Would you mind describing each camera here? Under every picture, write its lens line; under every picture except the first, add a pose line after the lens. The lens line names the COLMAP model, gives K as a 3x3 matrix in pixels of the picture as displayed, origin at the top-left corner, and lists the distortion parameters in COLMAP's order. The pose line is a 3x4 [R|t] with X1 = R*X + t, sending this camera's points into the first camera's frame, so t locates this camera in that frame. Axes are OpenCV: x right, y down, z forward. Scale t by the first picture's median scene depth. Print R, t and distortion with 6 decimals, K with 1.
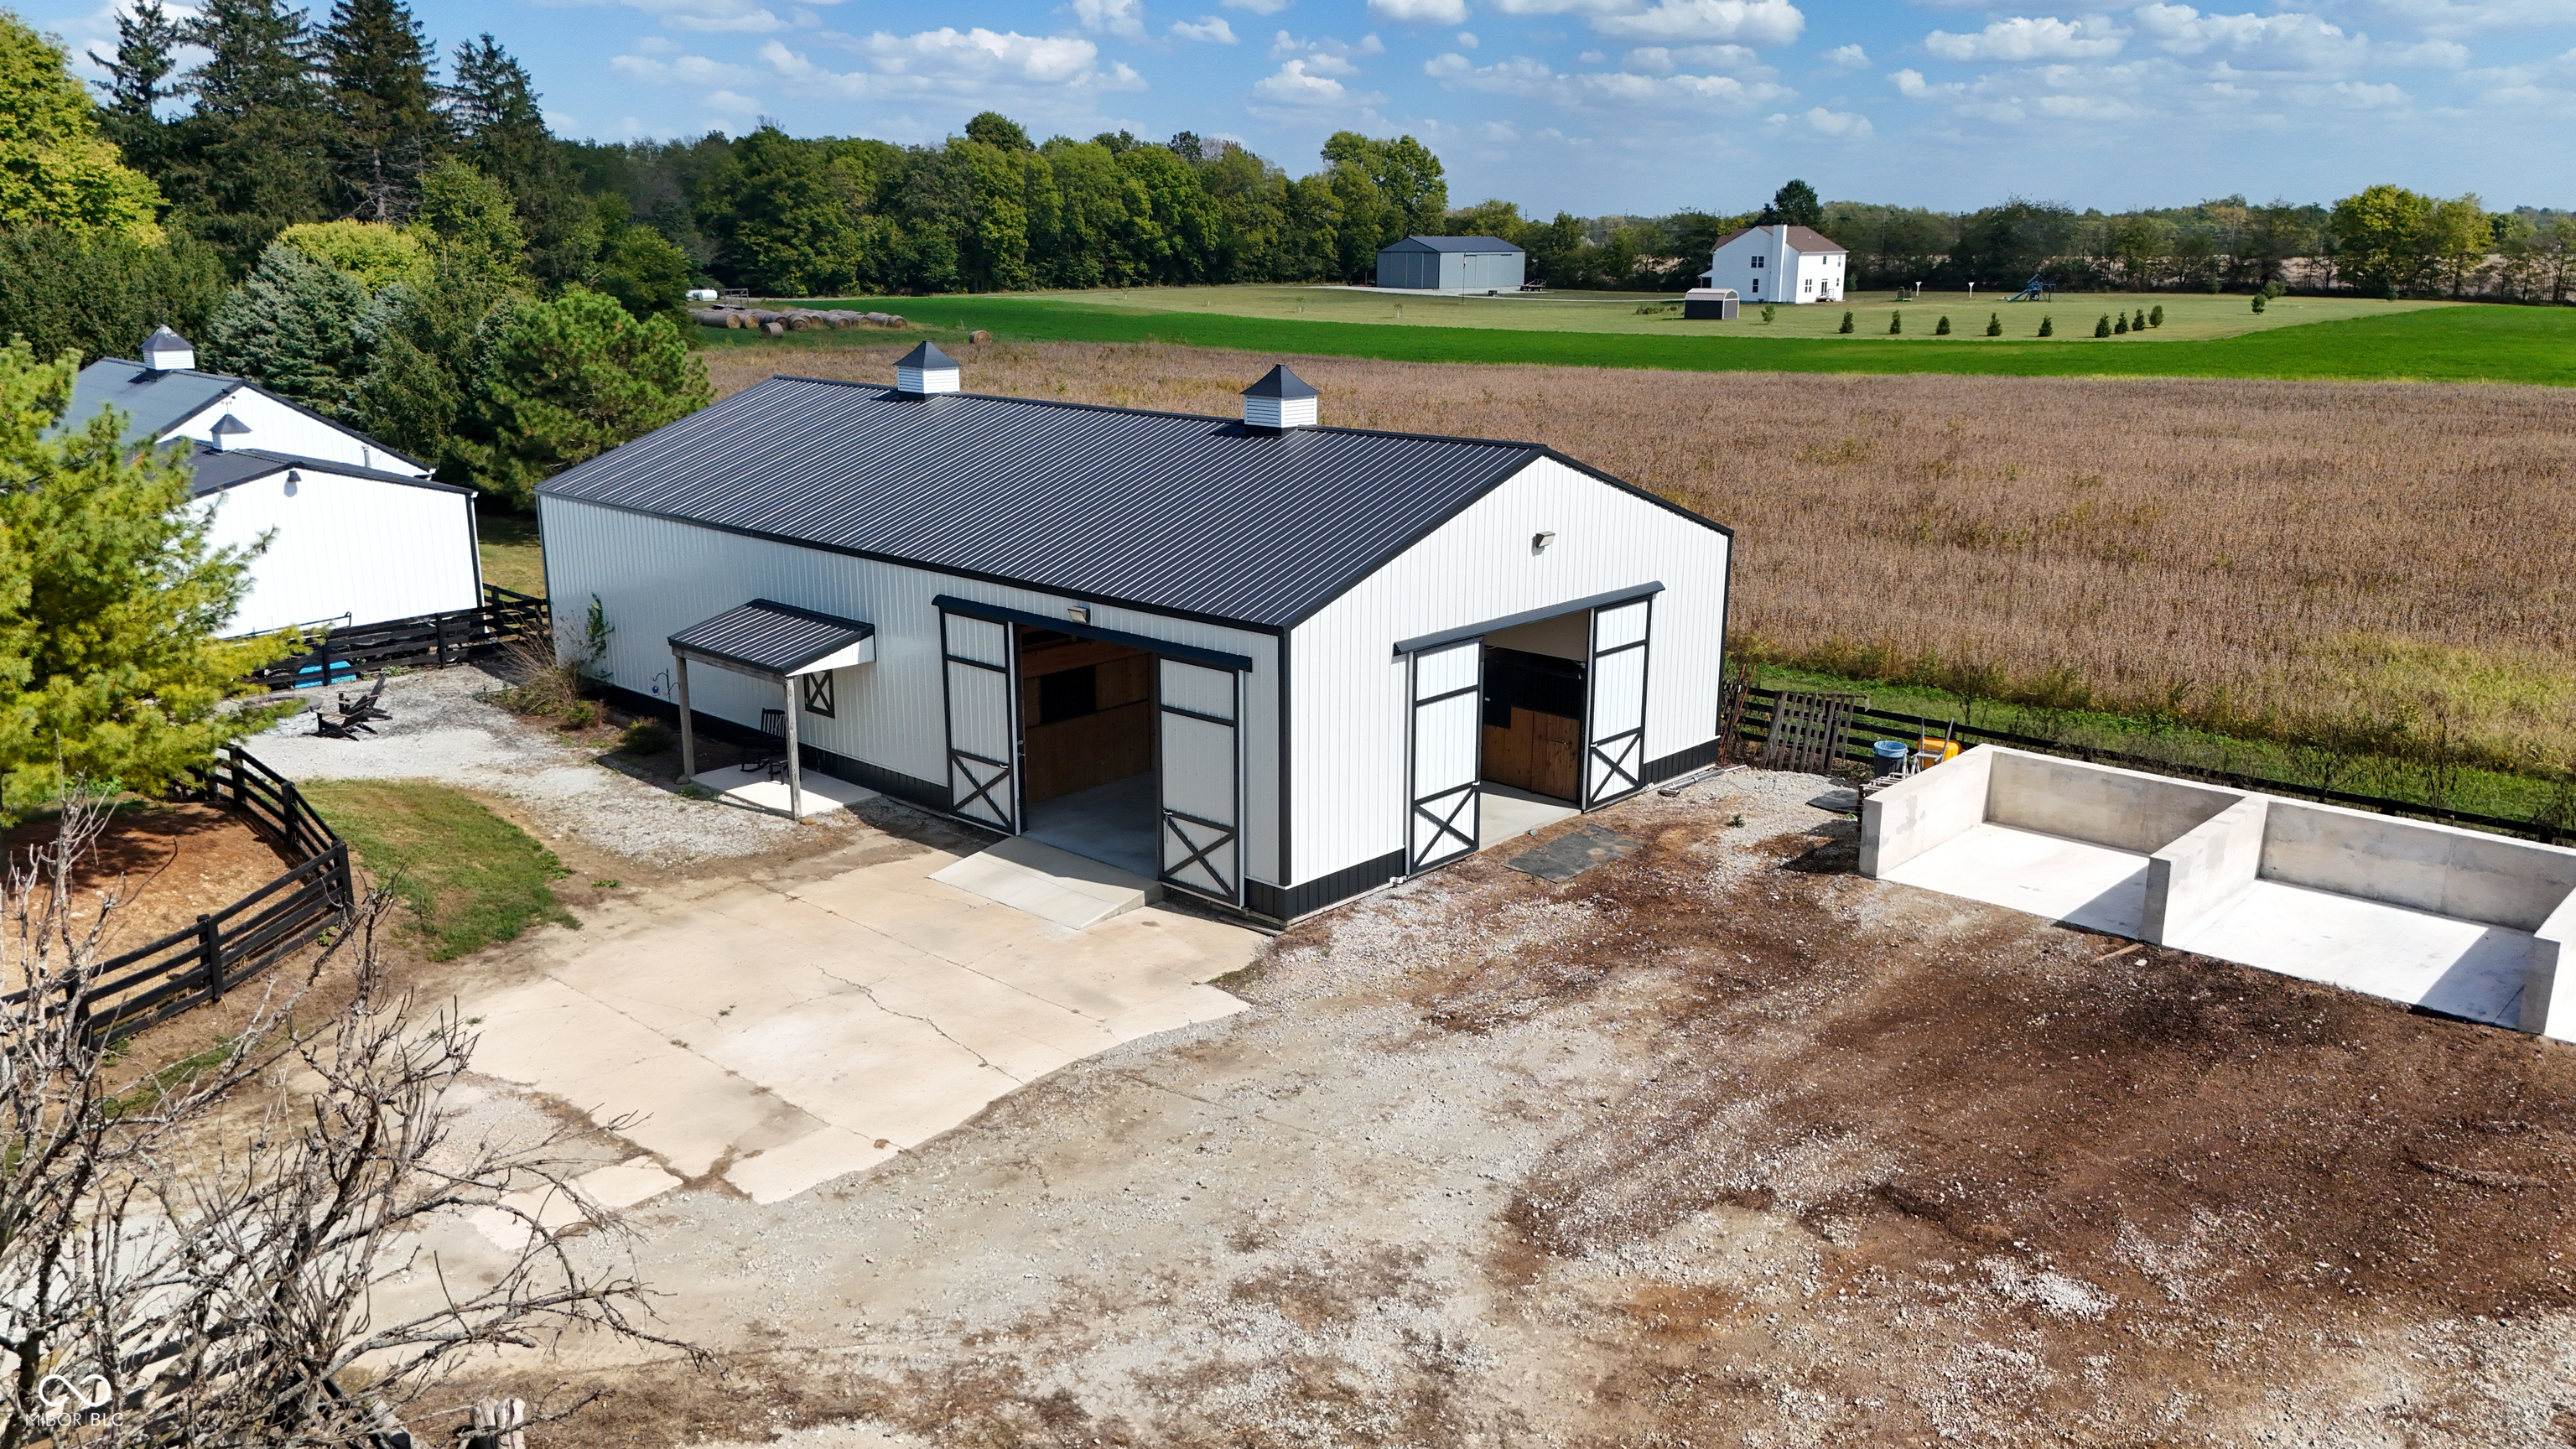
lens RADIAL K [[1886.4, 0, 1309.0], [0, 1886.4, 742.0], [0, 0, 1]] dist [0.080599, -0.097232]
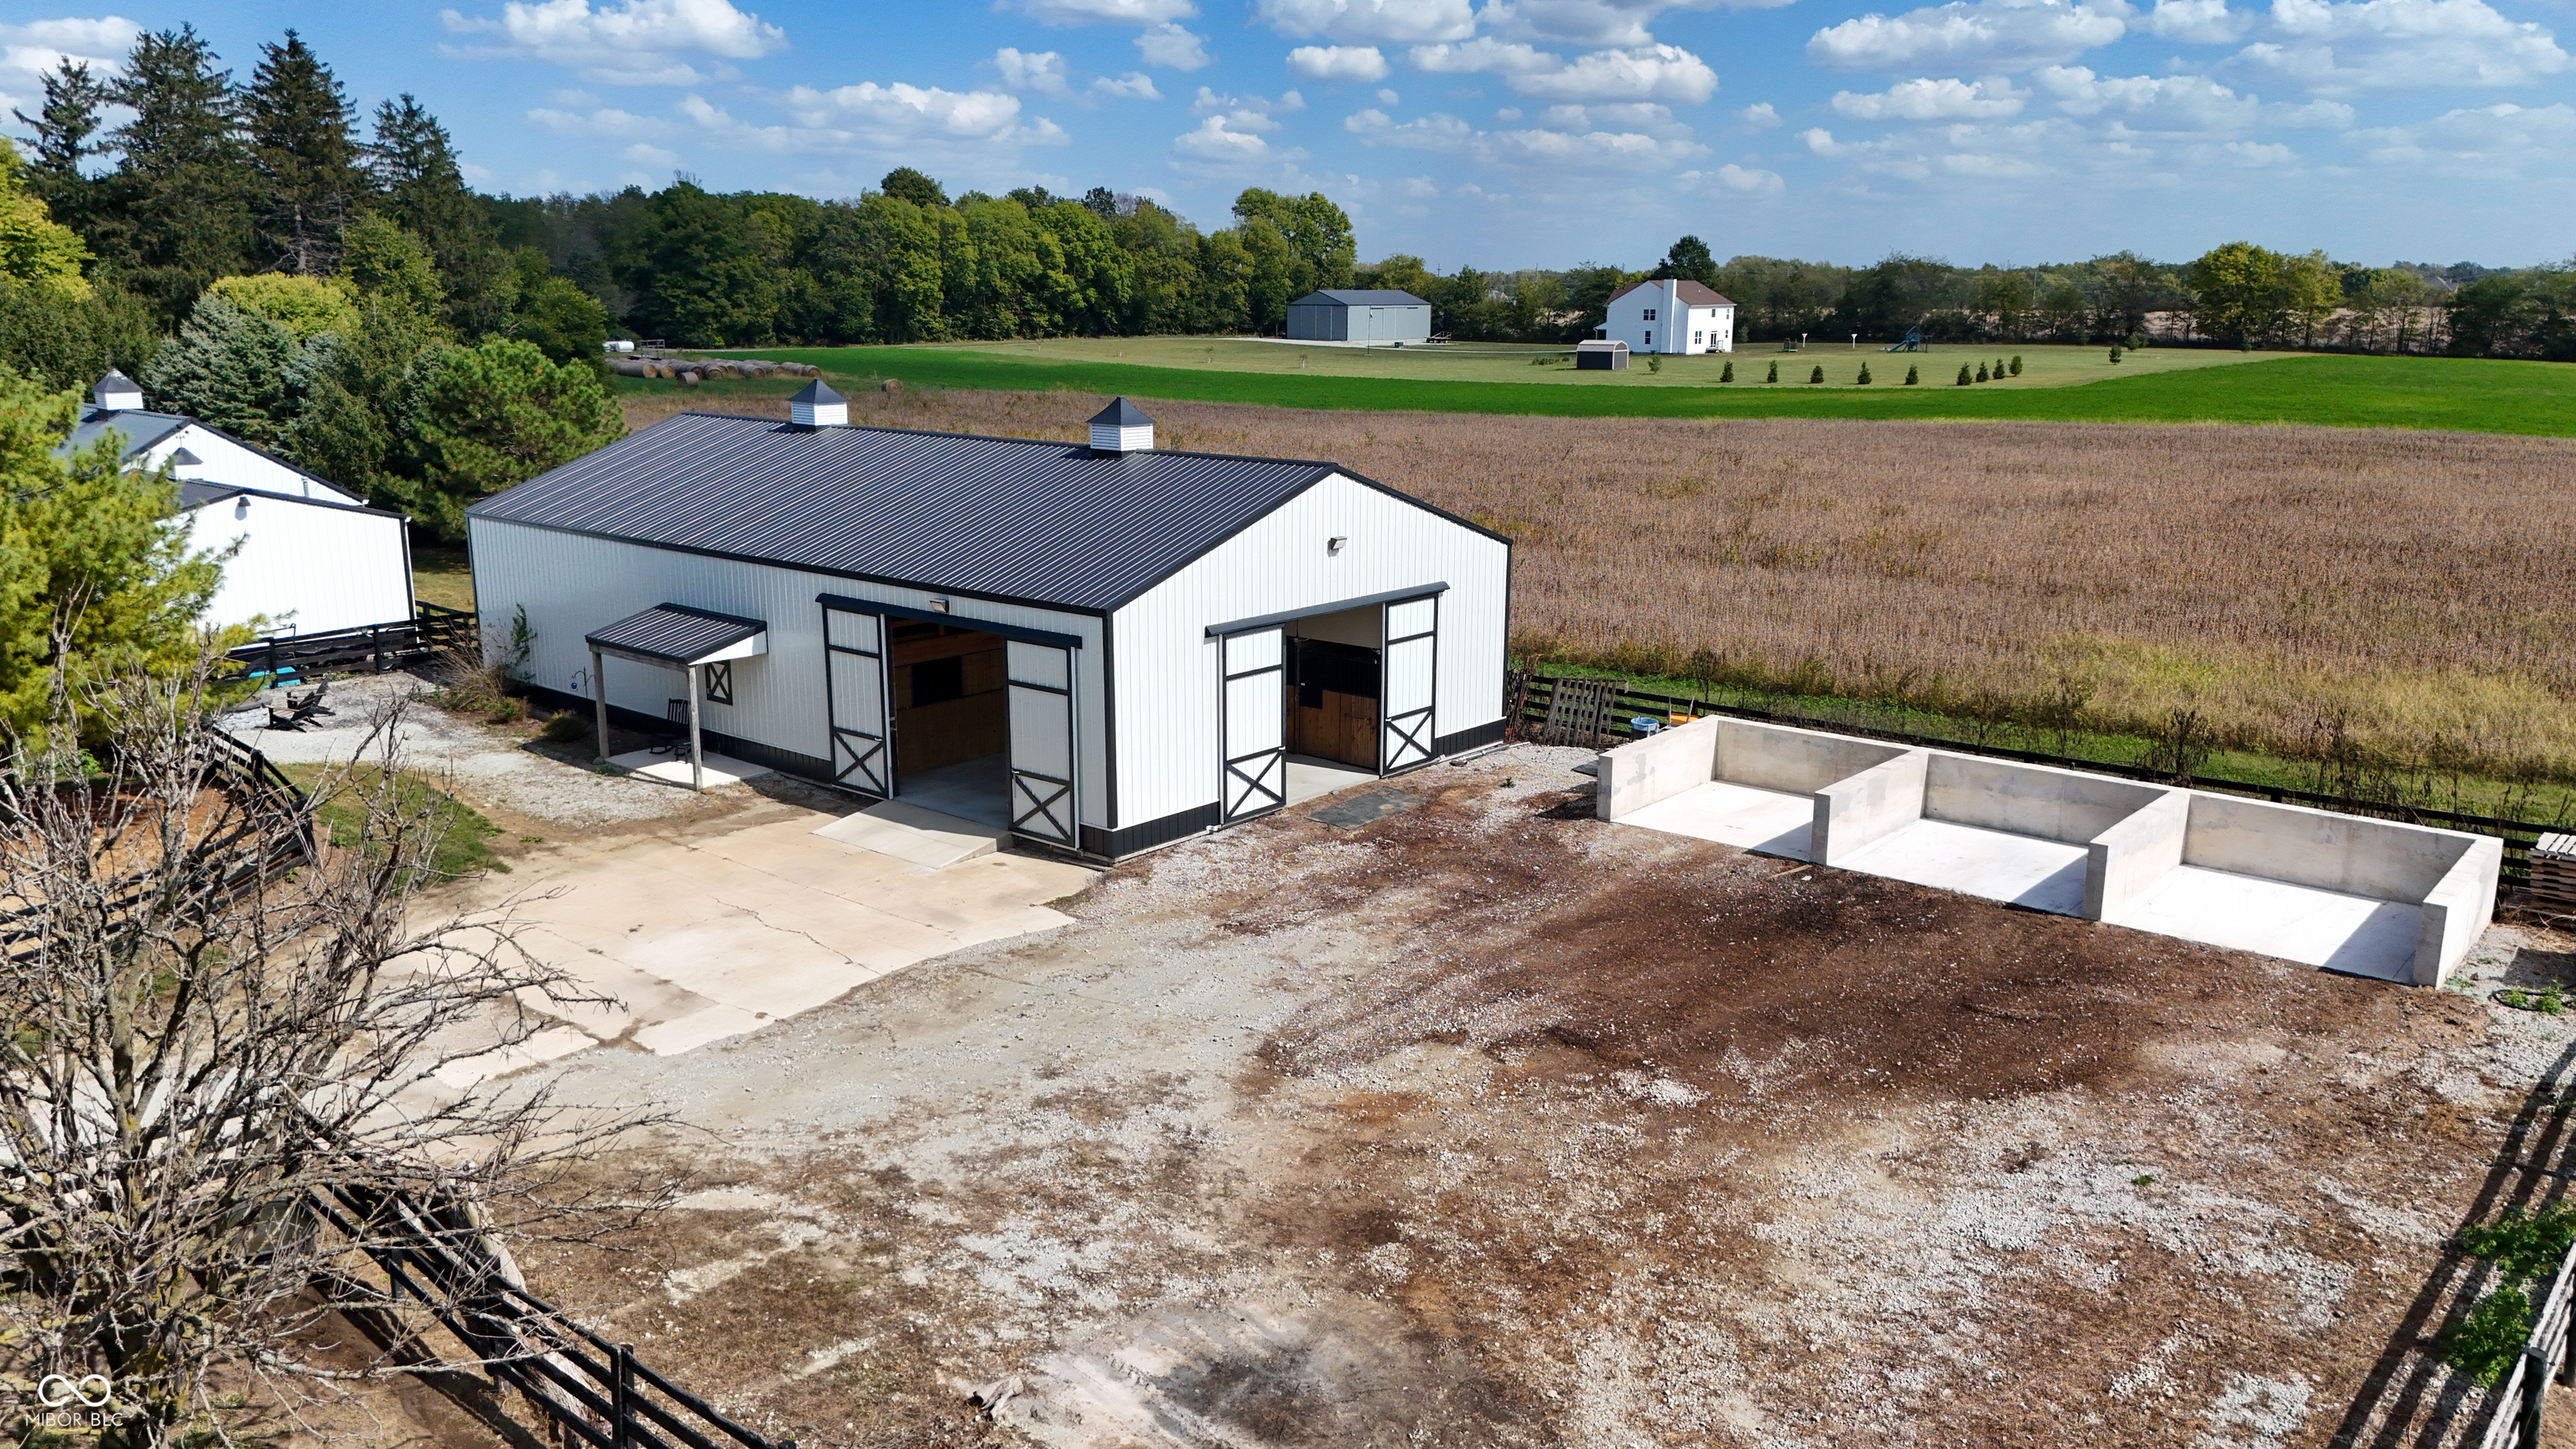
lens RADIAL K [[1886.4, 0, 1309.0], [0, 1886.4, 742.0], [0, 0, 1]] dist [0.080599, -0.097232]
pose [[0.999216, -0.008680, 0.038619, 0.054833], [0.009690, 0.999614, -0.026020, 0.044532], [-0.038378, 0.026374, 0.998915, -0.164645]]
